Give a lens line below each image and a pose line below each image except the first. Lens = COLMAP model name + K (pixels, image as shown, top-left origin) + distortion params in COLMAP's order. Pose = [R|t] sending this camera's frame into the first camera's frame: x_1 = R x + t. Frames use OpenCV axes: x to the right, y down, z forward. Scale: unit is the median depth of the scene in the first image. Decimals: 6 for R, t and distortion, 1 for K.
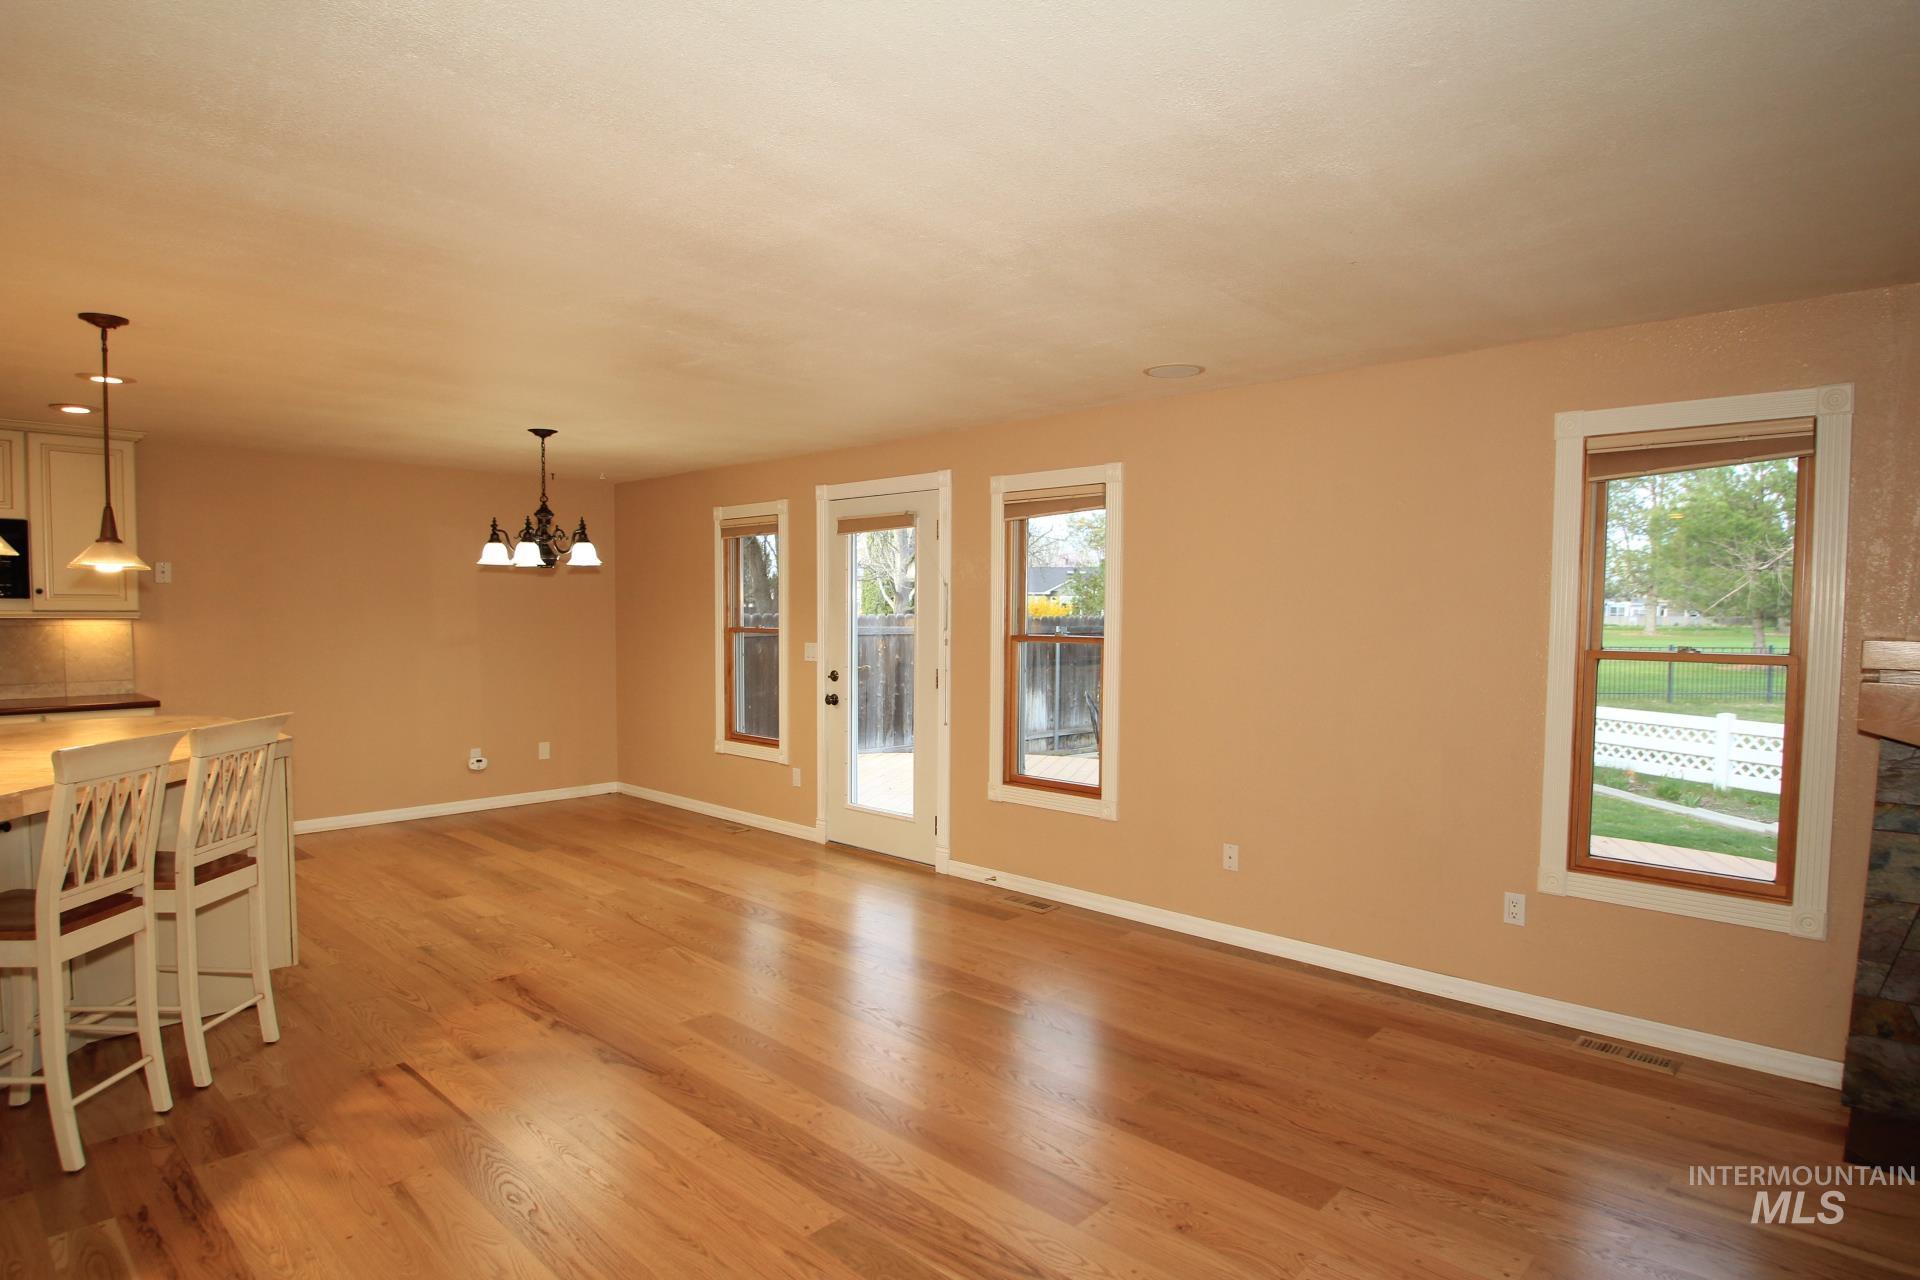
lens RADIAL K [[1046.3, 0, 945.9], [0, 1046.3, 663.7], [0, 0, 1]] dist [-0.018101, -0.003486]
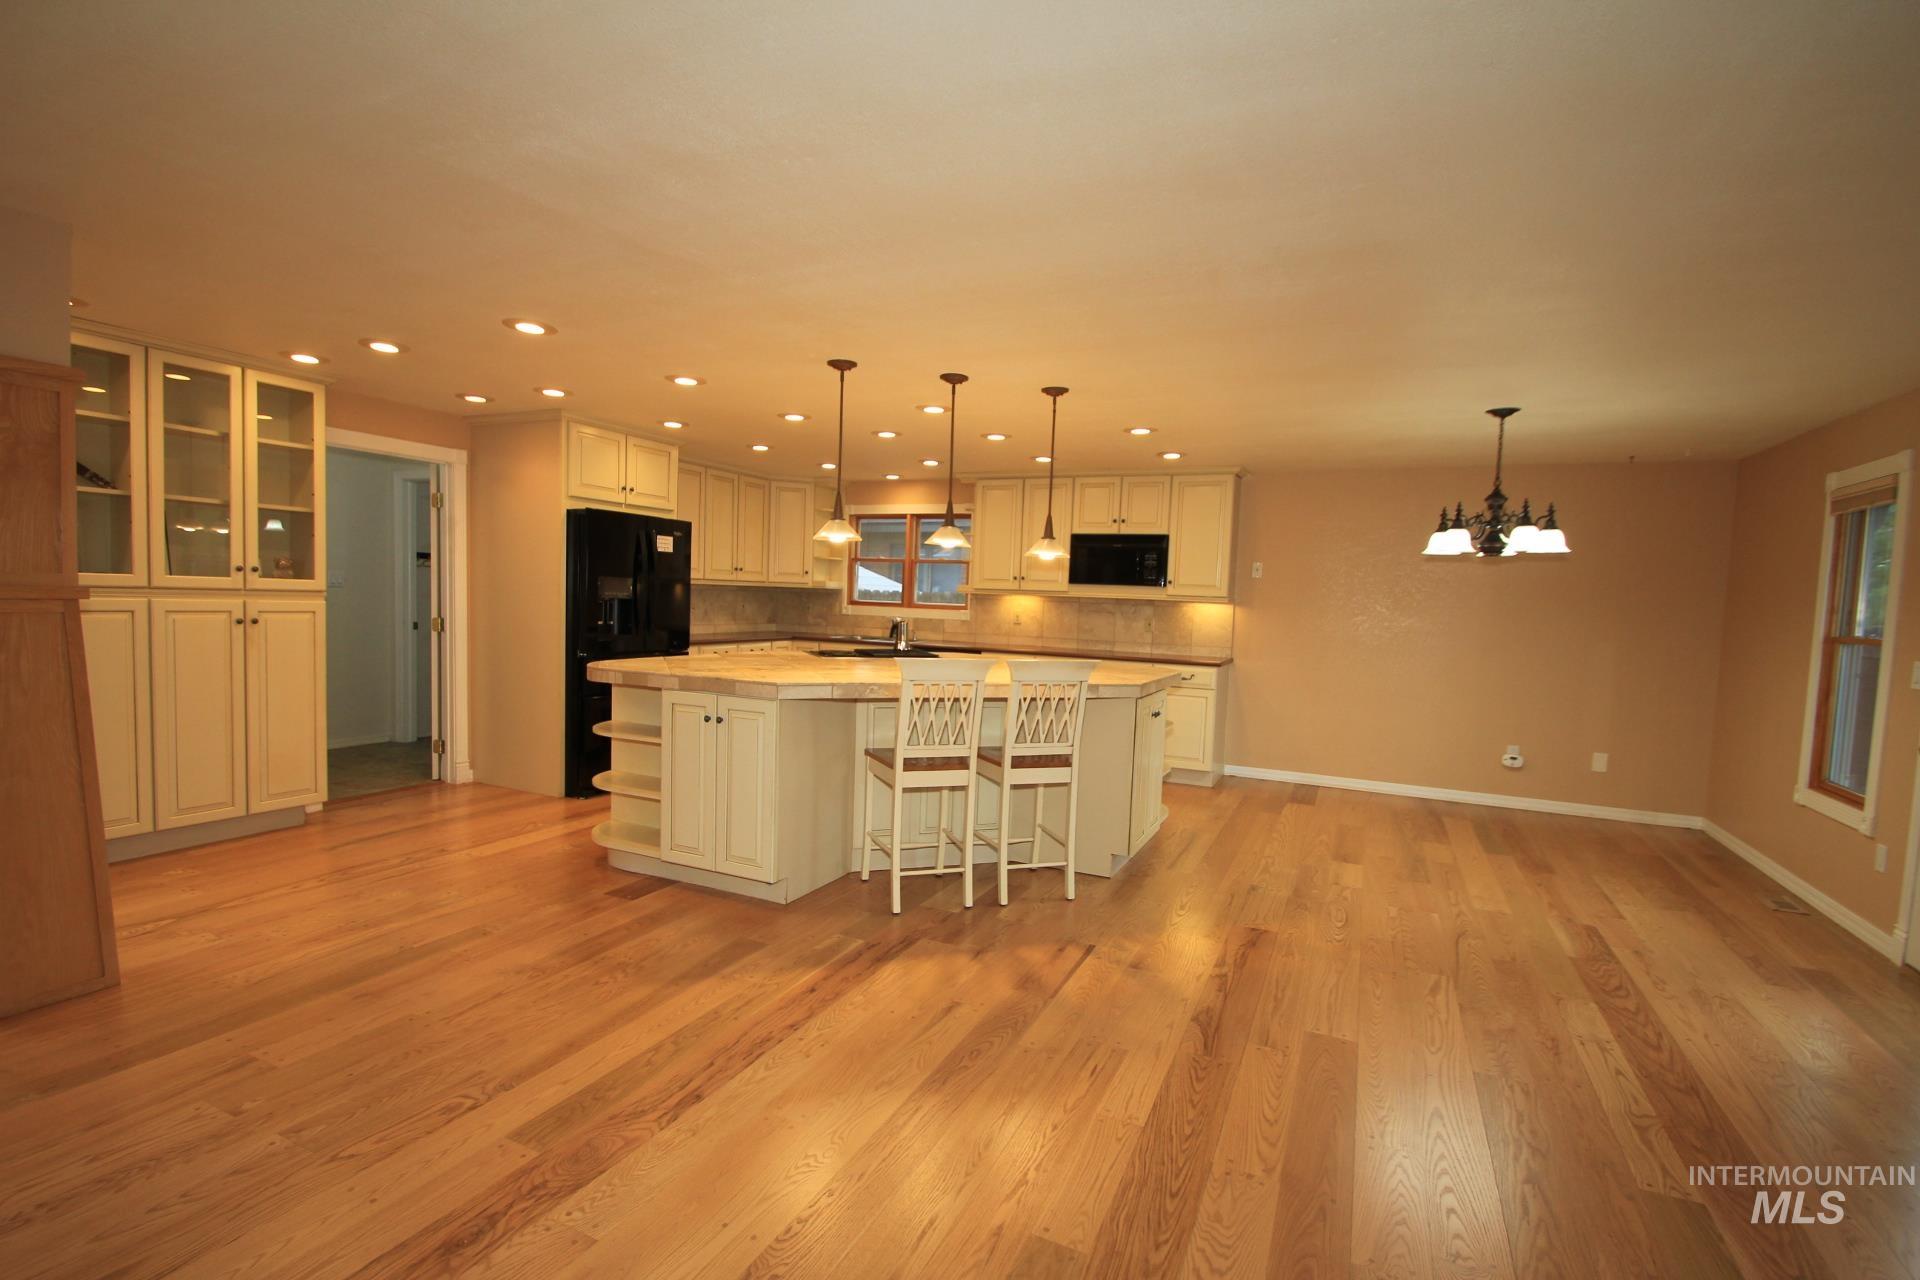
lens RADIAL K [[892.6, 0, 939.4], [0, 892.6, 660.3], [0, 0, 1]] dist [0.008280, -0.013820]
pose [[0.306955, 0.076152, -0.948672, 0.243479], [-0.084027, 0.995070, 0.052689, 0.002034], [0.948007, 0.063541, 0.311841, 0.277038]]
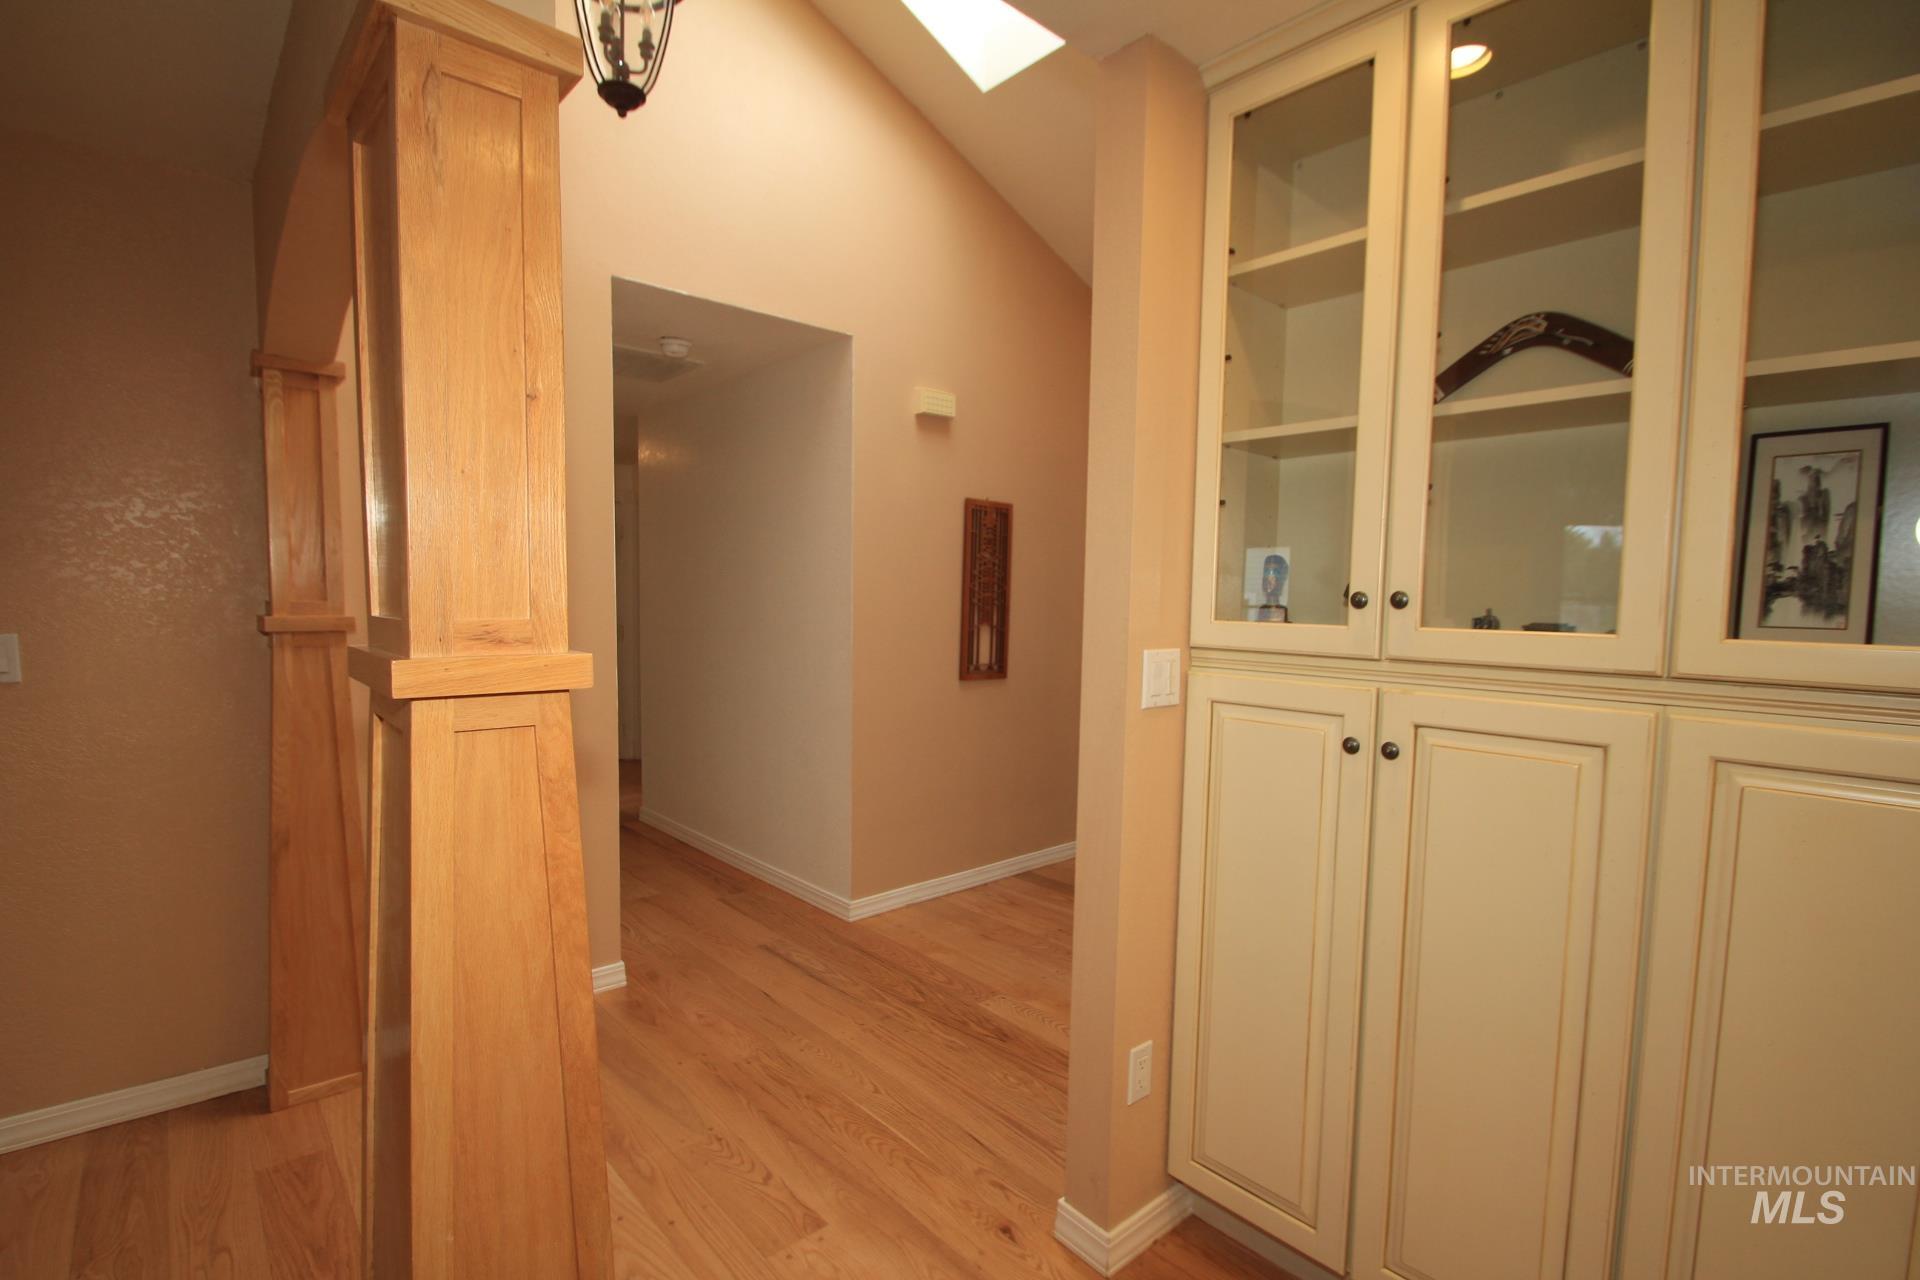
lens RADIAL K [[892.6, 0, 943.0], [0, 892.6, 655.8], [0, 0, 1]] dist [0.008280, -0.013820]
pose [[-0.995152, -0.025117, 0.095091, -0.497042], [-0.013875, 0.993024, 0.117097, 0.006385], [-0.097368, 0.115210, -0.988558, 0.125983]]
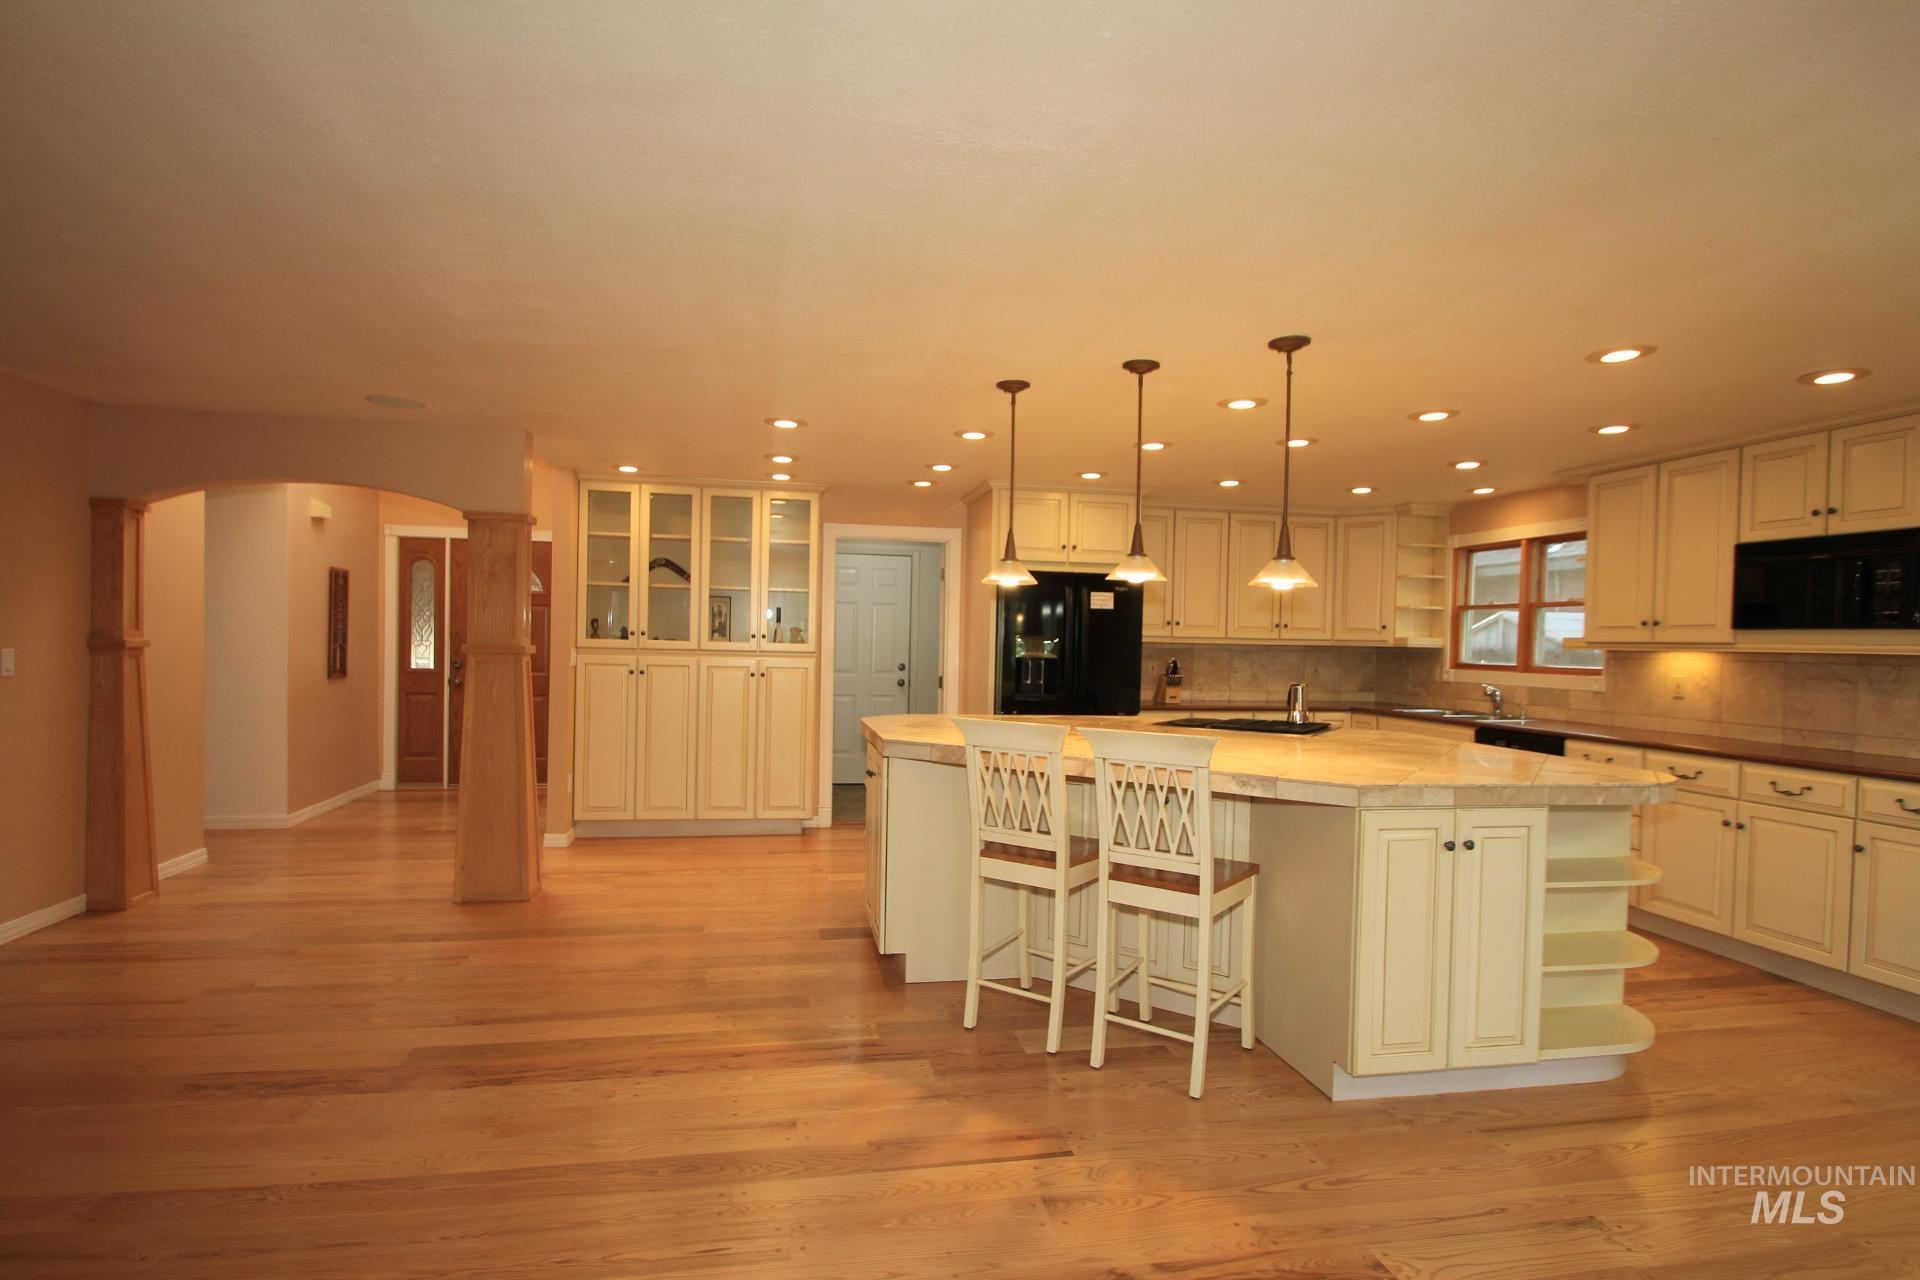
lens RADIAL K [[948.0, 0, 939.8], [0, 948.0, 662.1], [0, 0, 1]] dist [-0.001732, -0.011757]
pose [[-0.588604, 0.002578, -0.808418, 0.093078], [-0.064664, 0.996641, 0.050259, -0.025770], [0.805831, 0.081858, -0.586460, 0.788218]]
